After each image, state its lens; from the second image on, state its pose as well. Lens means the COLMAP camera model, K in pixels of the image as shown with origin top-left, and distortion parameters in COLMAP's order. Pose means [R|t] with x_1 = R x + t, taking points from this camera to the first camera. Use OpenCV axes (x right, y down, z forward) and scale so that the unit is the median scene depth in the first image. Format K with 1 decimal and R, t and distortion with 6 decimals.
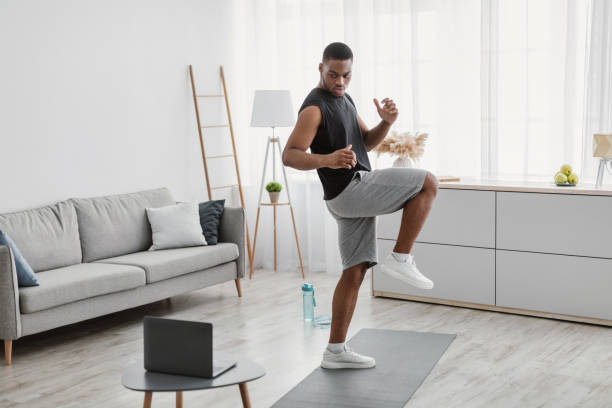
lens RADIAL K [[929.3, 0, 303.3], [0, 929.3, 204.8], [0, 0, 1]] dist [0.022814, 0.000673]
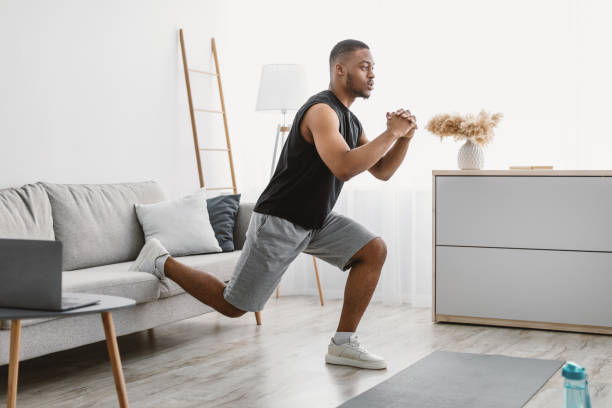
lens RADIAL K [[929.3, 0, 303.3], [0, 929.3, 204.8], [0, 0, 1]] dist [0.022814, 0.000673]
pose [[0.988727, 0.012472, 0.149211, -0.159170], [-0.000799, 0.996950, -0.078035, 0.066932], [-0.149729, 0.077036, 0.985721, 0.272646]]
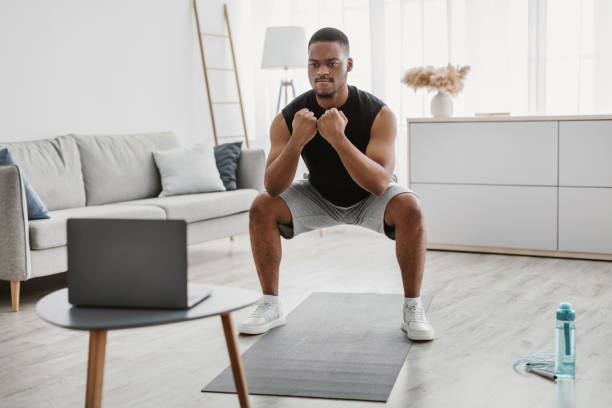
lens RADIAL K [[922.3, 0, 304.4], [0, 922.3, 202.6], [0, 0, 1]] dist [0.025496, 0.033089]
pose [[0.996838, -0.007690, 0.079085, -0.103799], [0.009602, 0.999670, -0.023831, 0.080323], [-0.078876, 0.024515, 0.996583, 0.133170]]
